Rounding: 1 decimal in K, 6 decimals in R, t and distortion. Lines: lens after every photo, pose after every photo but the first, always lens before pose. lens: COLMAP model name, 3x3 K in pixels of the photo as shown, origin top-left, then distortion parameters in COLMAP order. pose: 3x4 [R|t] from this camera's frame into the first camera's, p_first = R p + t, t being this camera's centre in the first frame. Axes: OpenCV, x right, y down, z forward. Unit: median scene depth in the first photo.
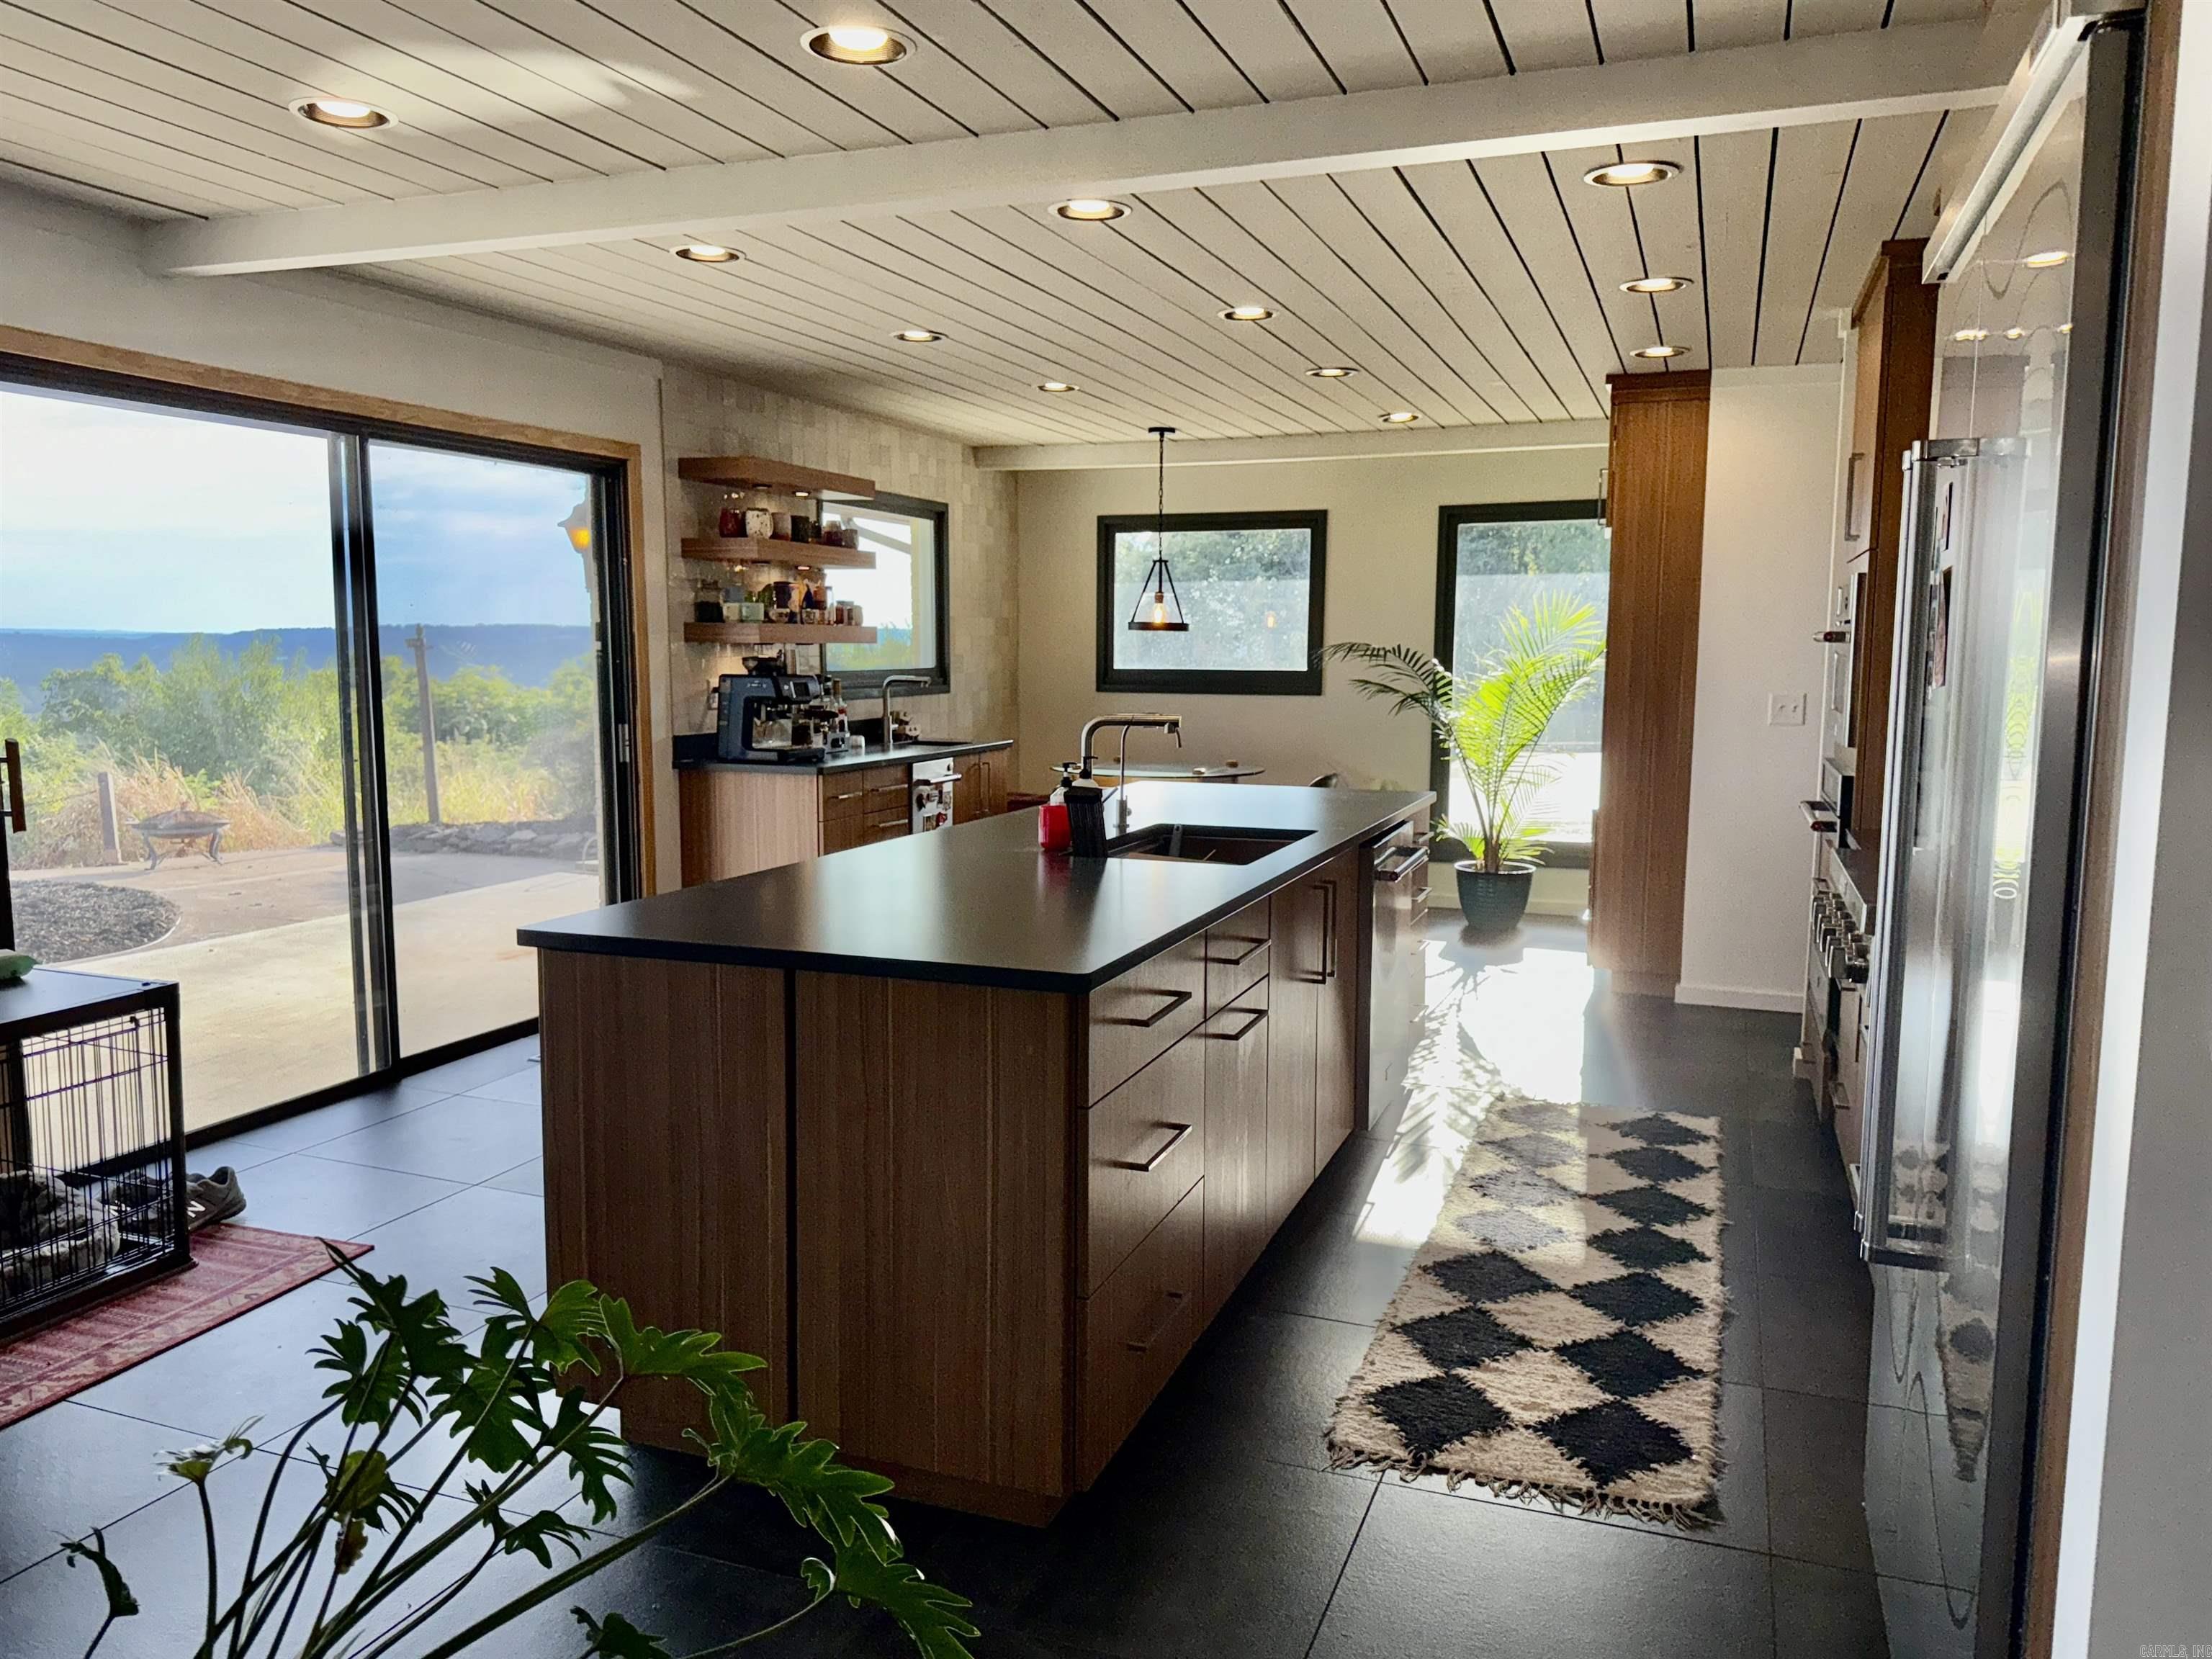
lens RADIAL K [[1632.3, 0, 1106.0], [0, 1632.3, 829.5], [0, 0, 1]] dist [0.164599, -0.258035]
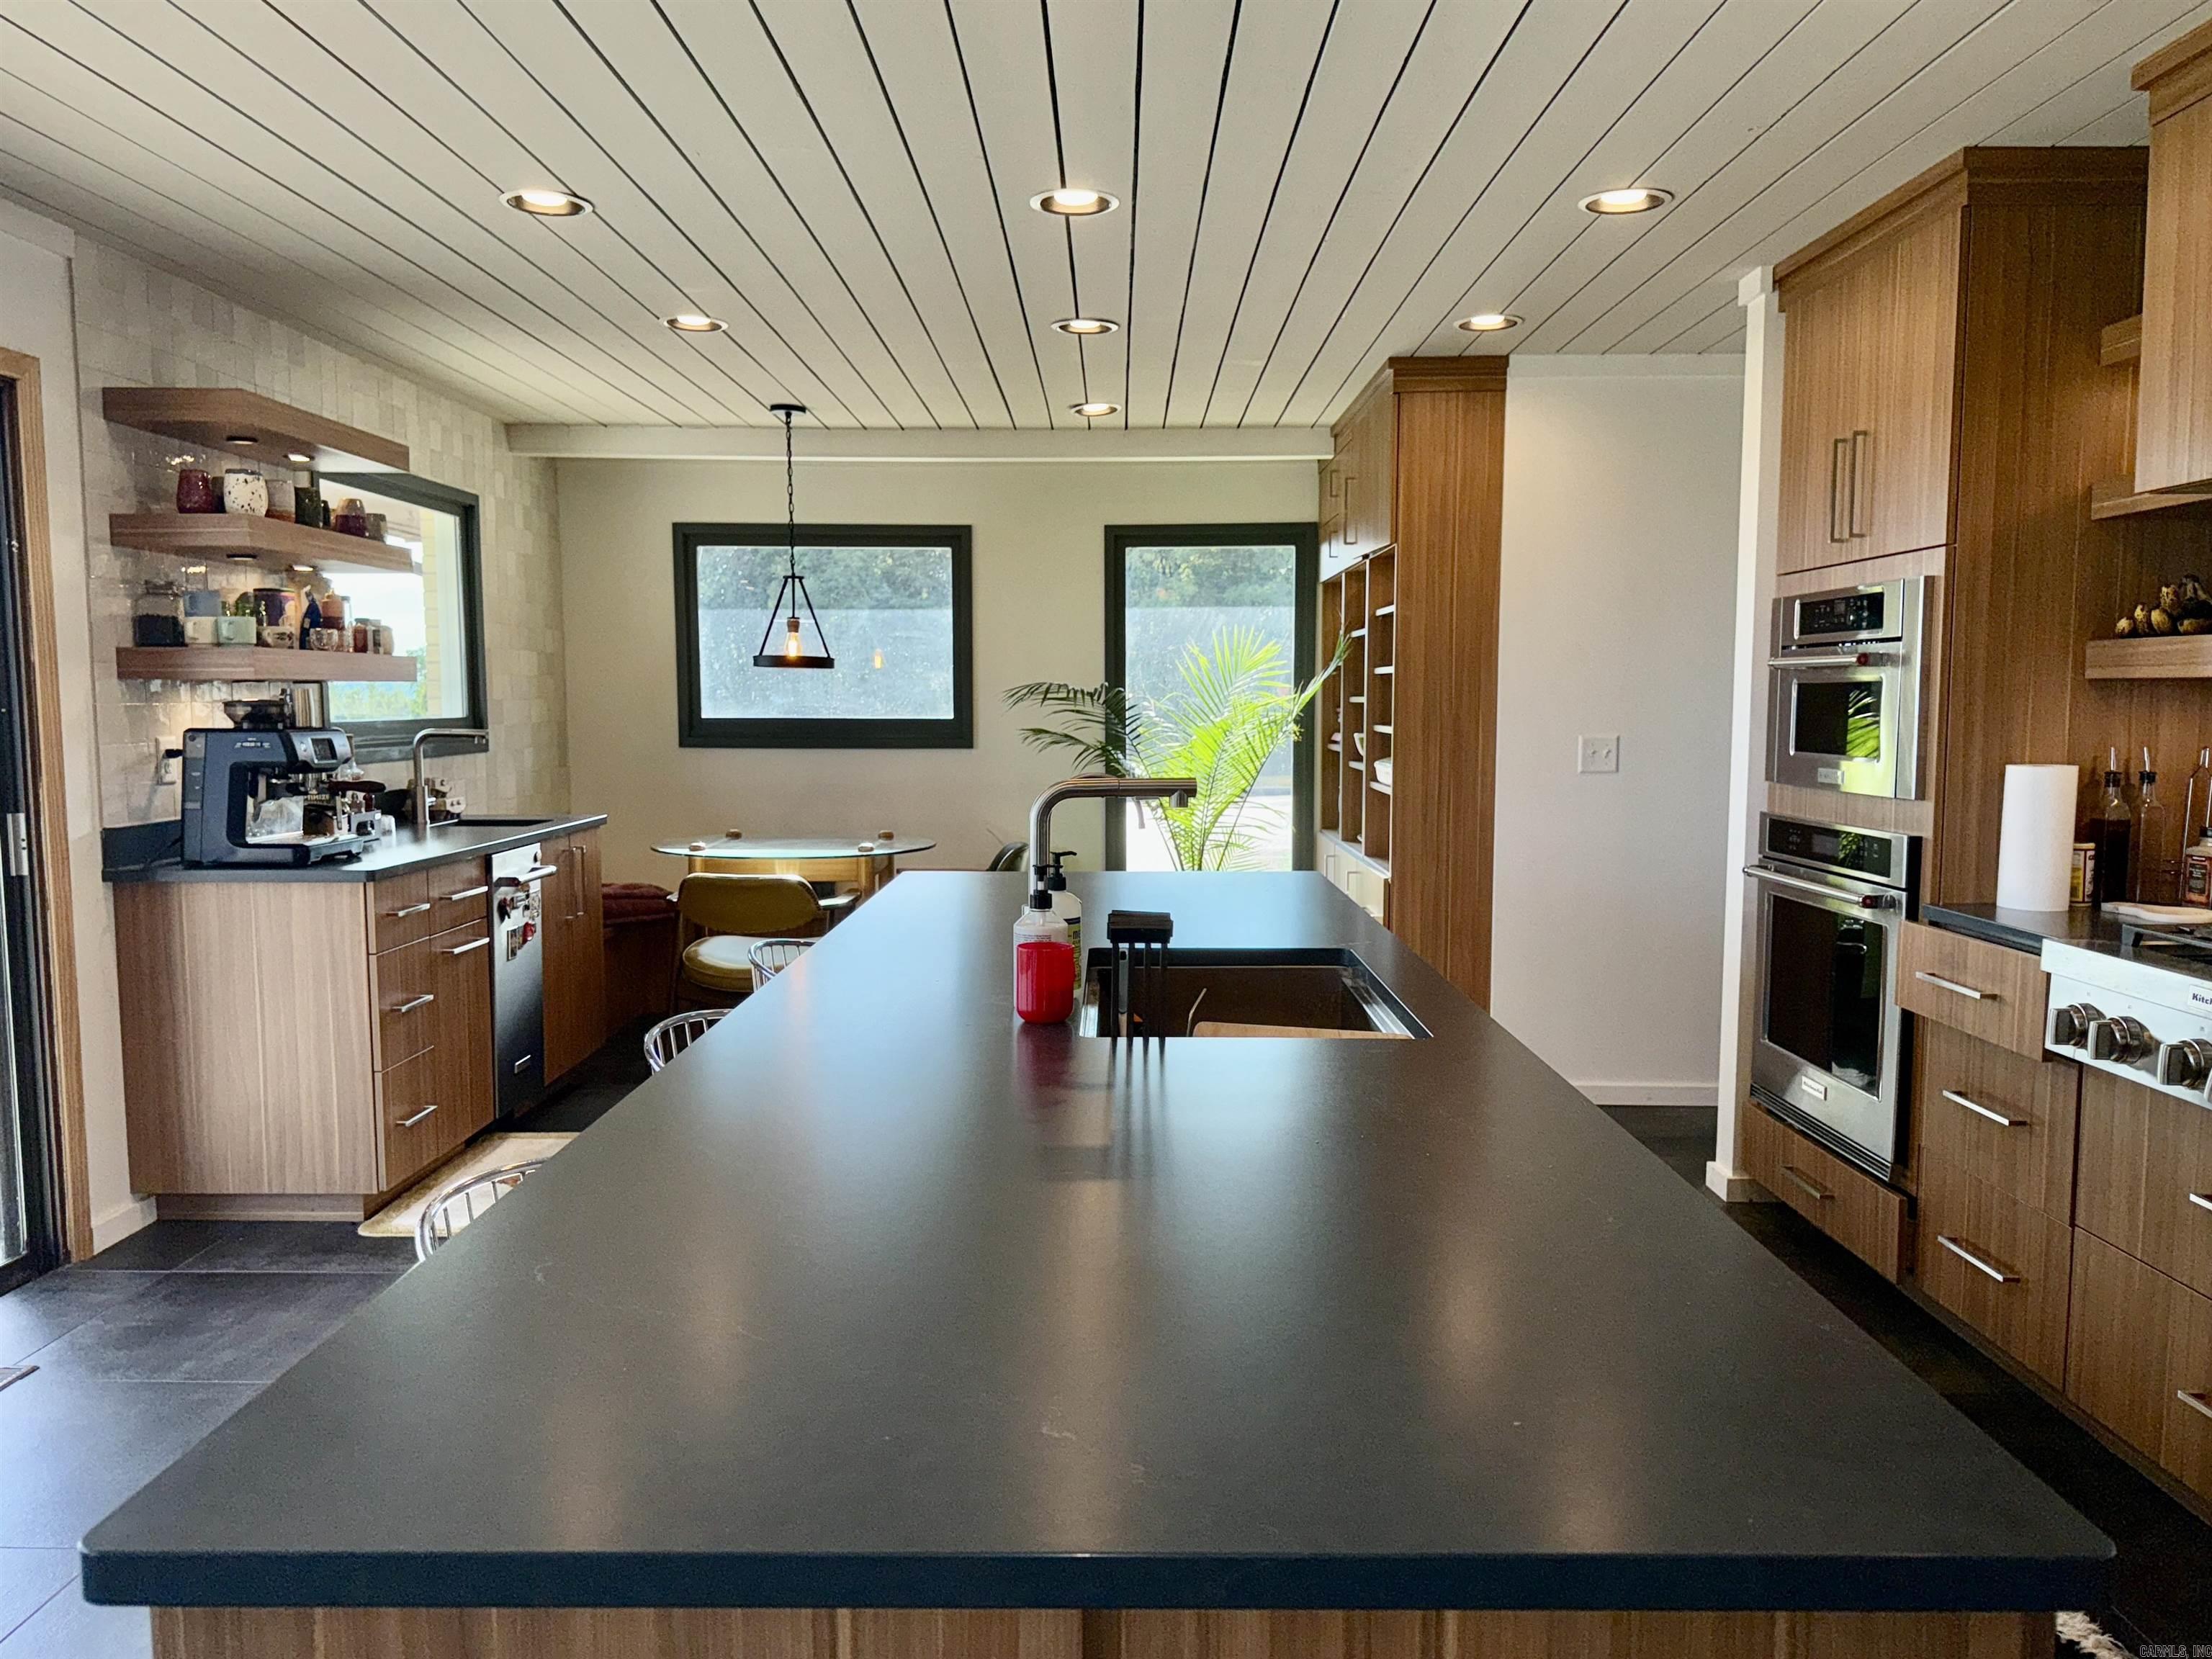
lens RADIAL K [[1632.3, 0, 1106.0], [0, 1632.3, 829.5], [0, 0, 1]] dist [0.164599, -0.258035]
pose [[0.939480, -0.033739, 0.340938, -0.099230], [0.044886, 0.998683, -0.024859, -0.019365], [-0.339650, 0.038658, 0.939757, 0.227019]]
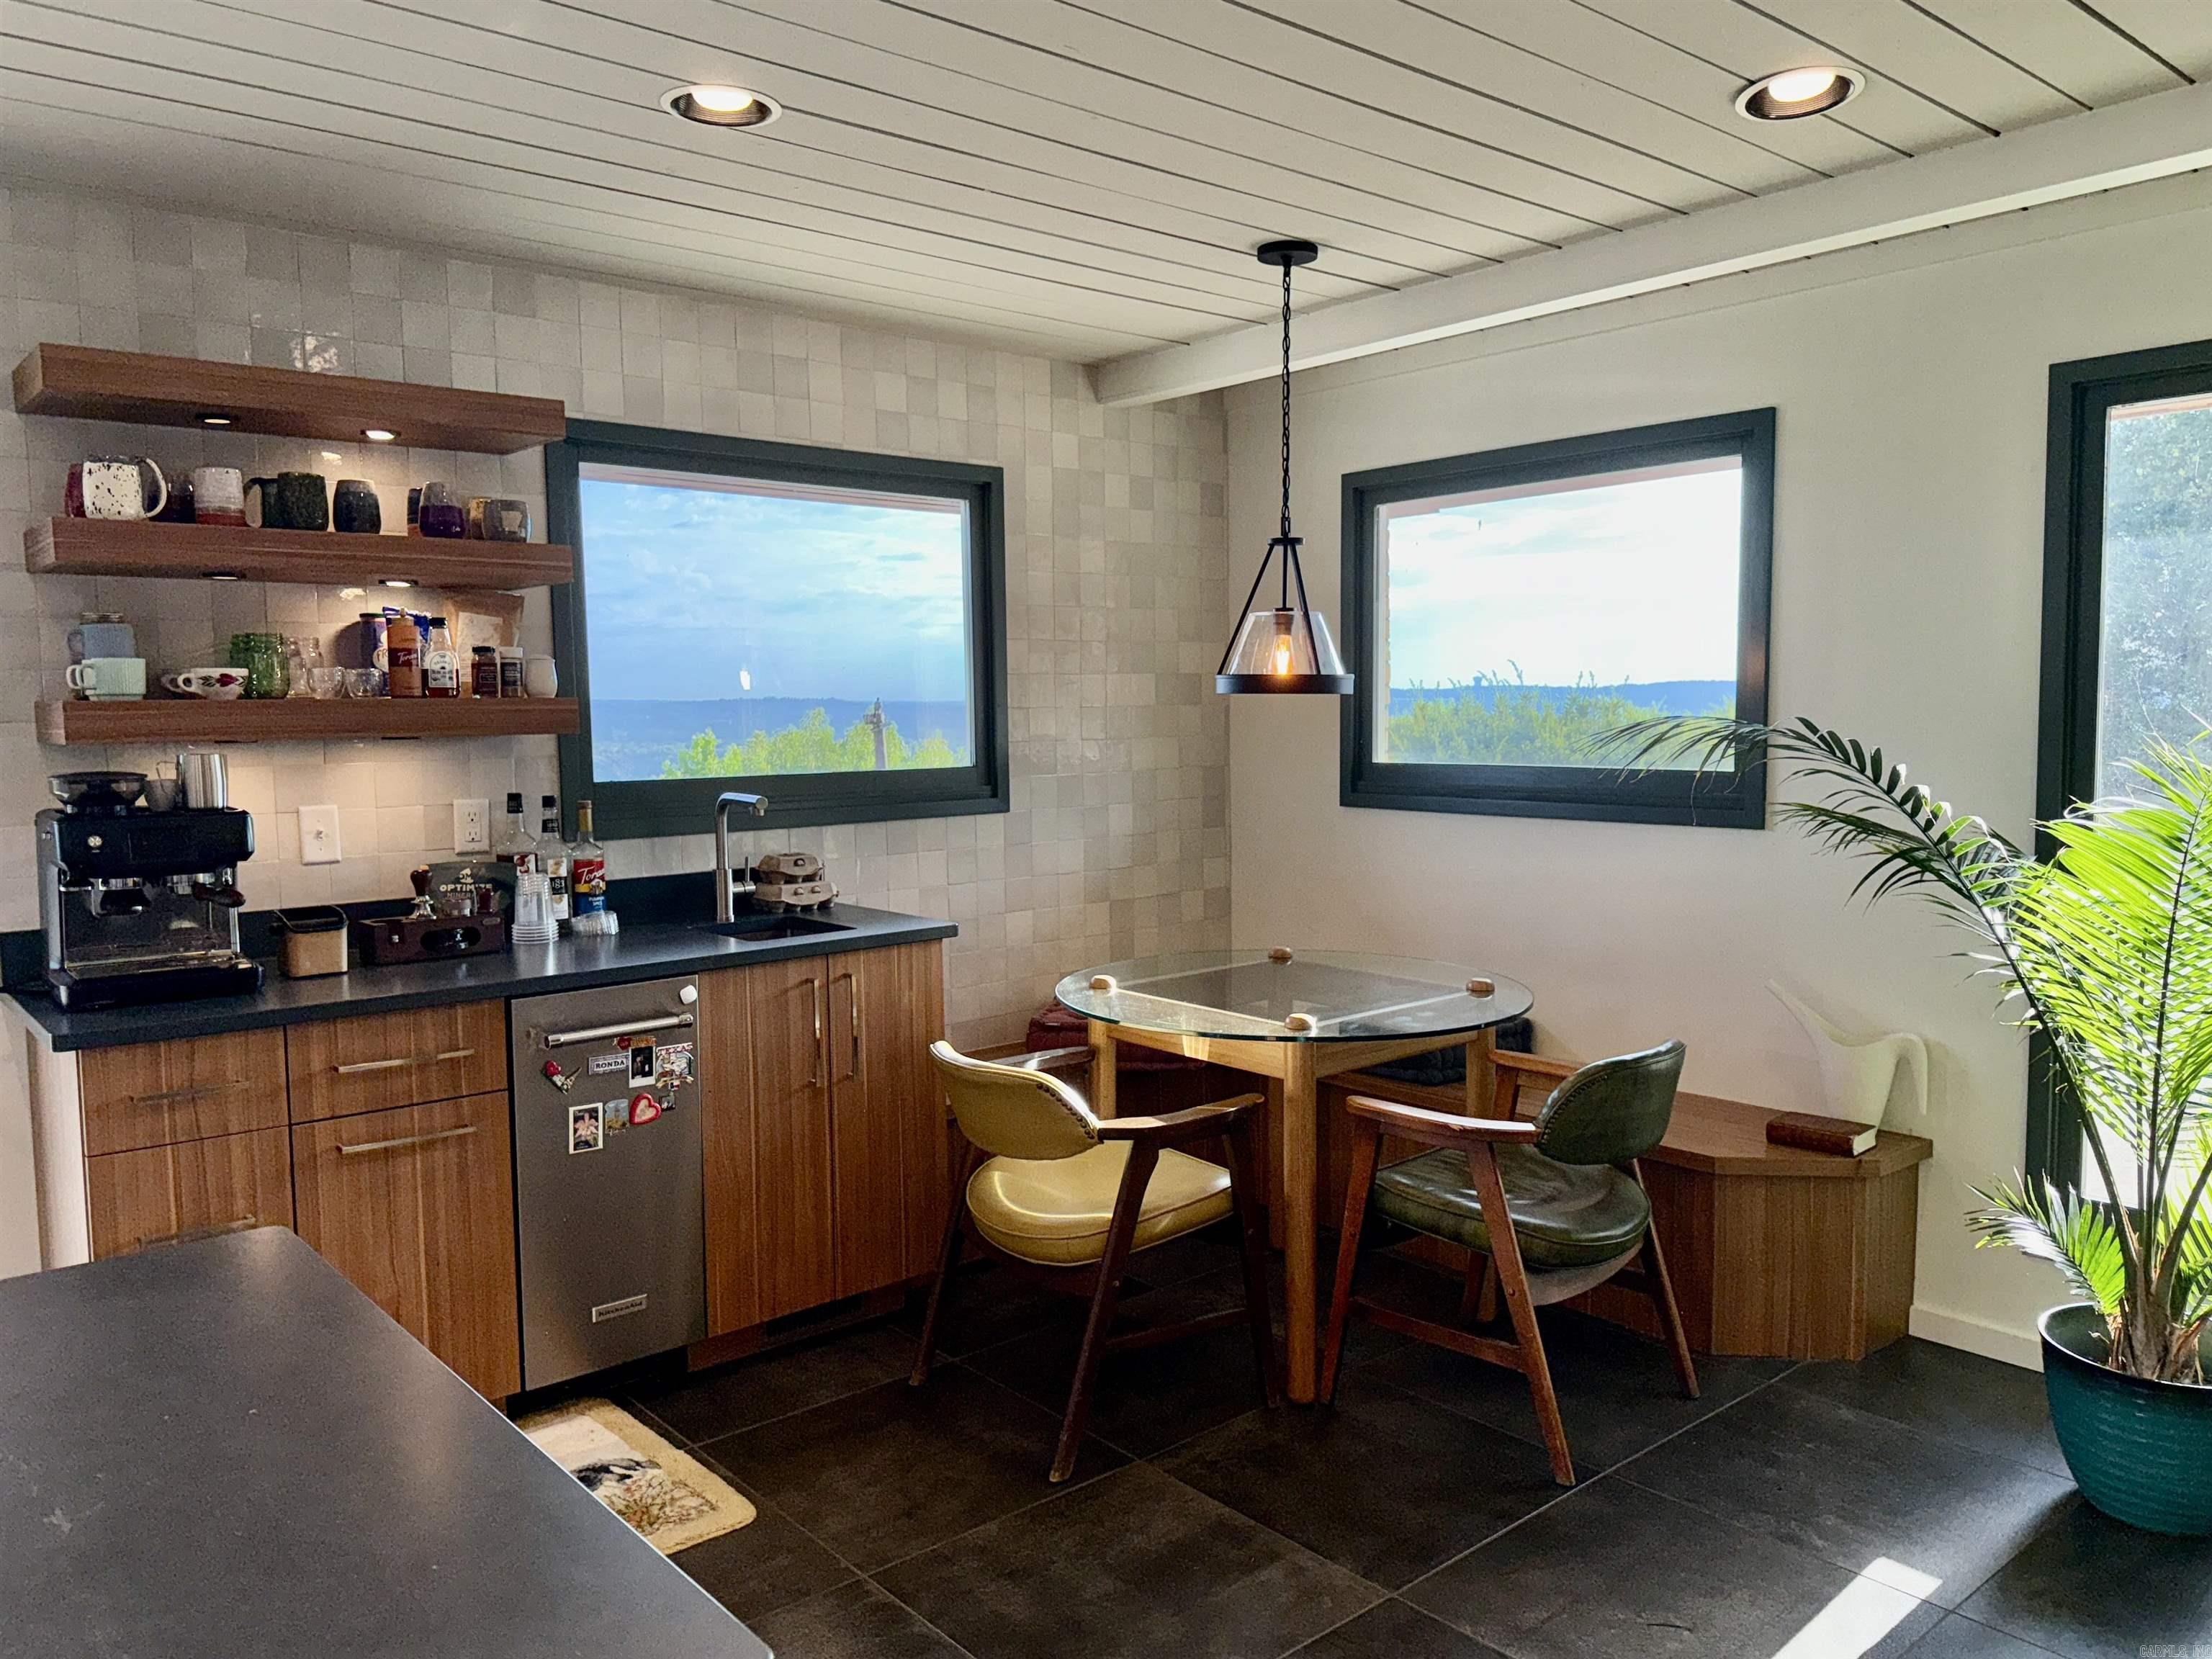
lens RADIAL K [[1632.3, 0, 1106.0], [0, 1632.3, 829.5], [0, 0, 1]] dist [0.164599, -0.258035]
pose [[0.879011, 0.018114, -0.476458, 0.213037], [-0.036291, 0.998921, -0.028977, -0.069041], [0.475419, 0.042762, 0.878720, 0.586097]]
